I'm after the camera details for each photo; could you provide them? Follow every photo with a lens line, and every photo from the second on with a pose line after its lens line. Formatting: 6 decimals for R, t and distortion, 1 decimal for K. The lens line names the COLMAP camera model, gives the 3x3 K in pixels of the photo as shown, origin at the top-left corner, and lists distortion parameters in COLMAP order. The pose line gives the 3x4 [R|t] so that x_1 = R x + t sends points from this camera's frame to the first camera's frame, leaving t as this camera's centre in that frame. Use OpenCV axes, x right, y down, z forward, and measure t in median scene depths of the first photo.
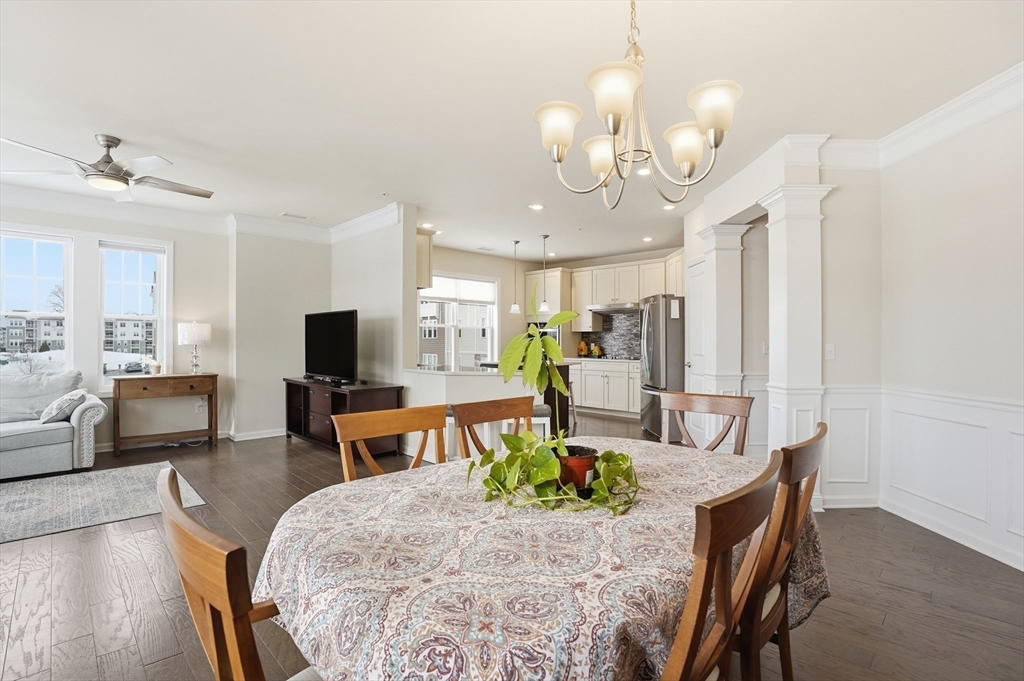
lens RADIAL K [[478.0, 0, 511.1], [0, 478.0, 334.0], [0, 0, 1]] dist [-0.068522, 0.019506]
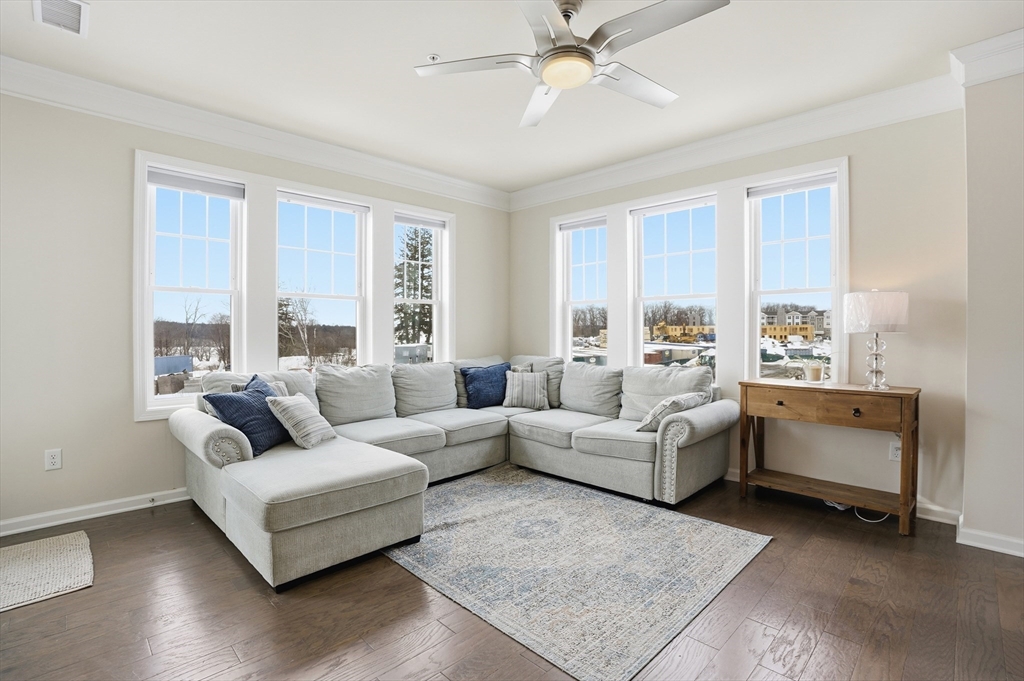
lens RADIAL K [[478.0, 0, 511.1], [0, 478.0, 334.0], [0, 0, 1]] dist [-0.068522, 0.019506]
pose [[0.009005, 0.001870, -0.999958, -0.100628], [0.015793, 0.999873, 0.002012, 0.010850], [0.999835, -0.015811, 0.008975, 0.375302]]
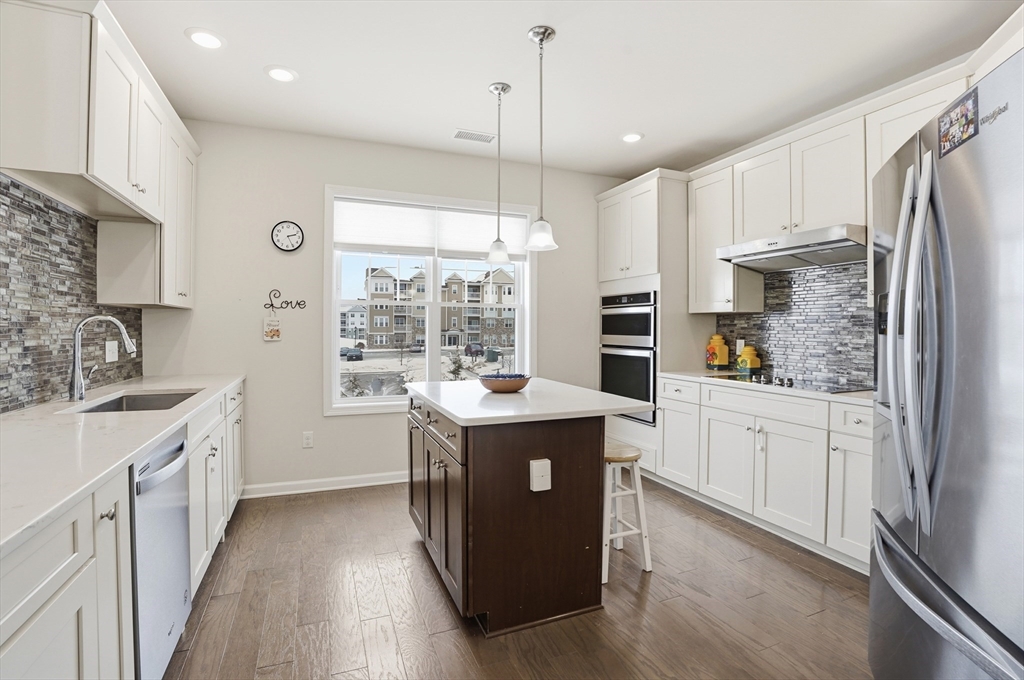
lens RADIAL K [[478.0, 0, 511.1], [0, 478.0, 333.5], [0, 0, 1]] dist [-0.068522, 0.019506]
pose [[0.926884, 0.006186, -0.375297, 0.147109], [0.002540, 0.999738, 0.022751, 0.003900], [0.375339, -0.022041, 0.926625, 0.557812]]
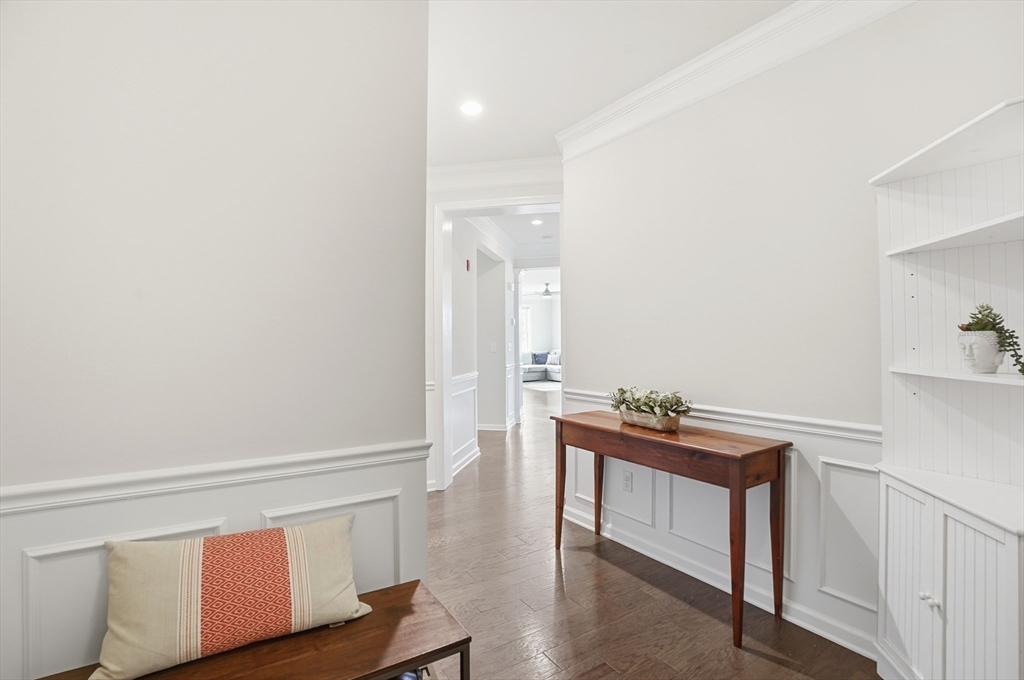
lens RADIAL K [[478.0, 0, 511.1], [0, 478.0, 333.5], [0, 0, 1]] dist [-0.068522, 0.019506]
pose [[-0.189284, -0.009050, -0.981881, 1.122688], [0.022568, 0.999653, -0.013565, -0.001828], [0.981663, -0.024727, -0.189014, 0.579325]]
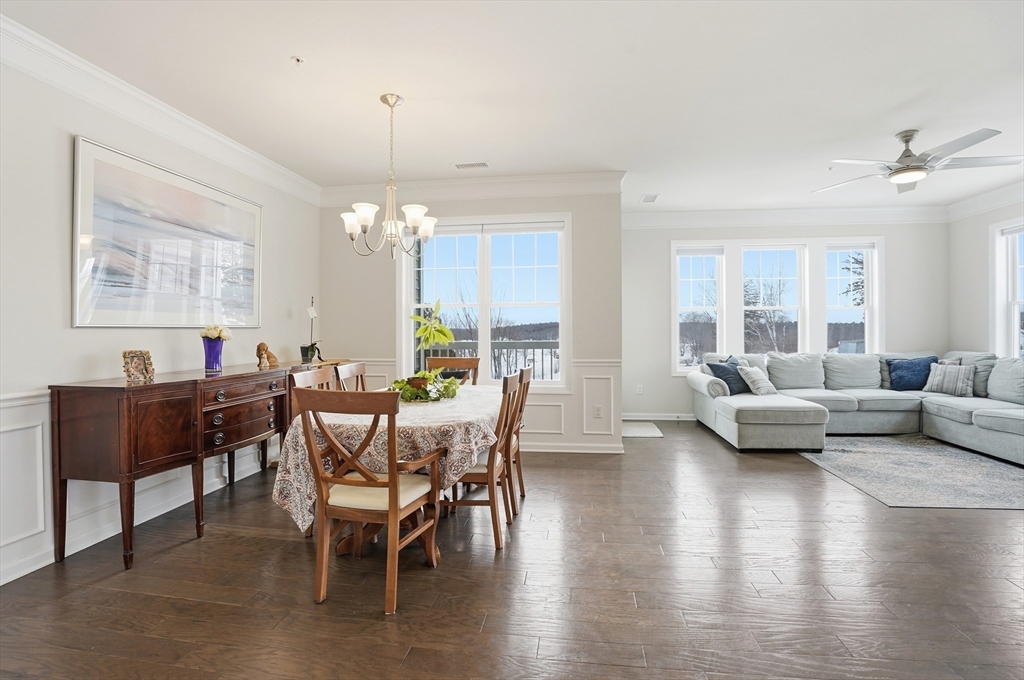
lens RADIAL K [[478.0, 0, 511.1], [0, 478.0, 333.5], [0, 0, 1]] dist [-0.068522, 0.019506]
pose [[-0.793202, 0.005641, -0.608932, 0.191085], [0.012978, 0.999887, -0.007643, 0.011063], [0.608820, -0.013966, -0.793185, 0.521502]]
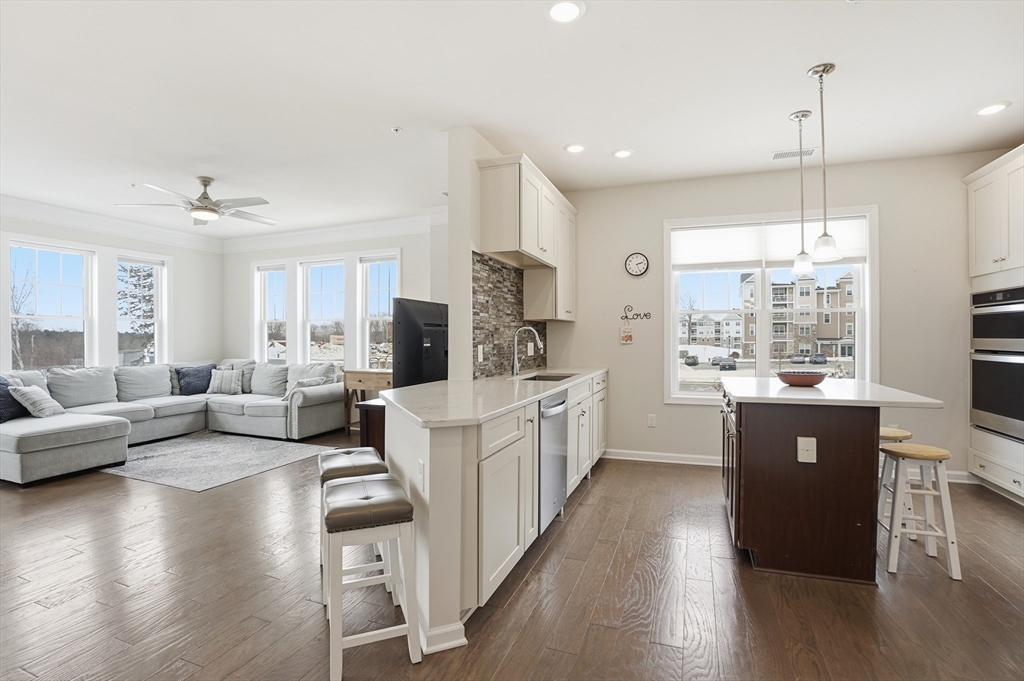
lens RADIAL K [[476.7, 0, 512.0], [0, 476.7, 340.5], [0, 0, 1]] dist [-0.071932, 0.019726]
pose [[0.419933, 0.001769, -0.907553, 0.250972], [0.017679, 0.999792, 0.010130, 0.007574], [0.907383, -0.020299, 0.419815, 0.503053]]
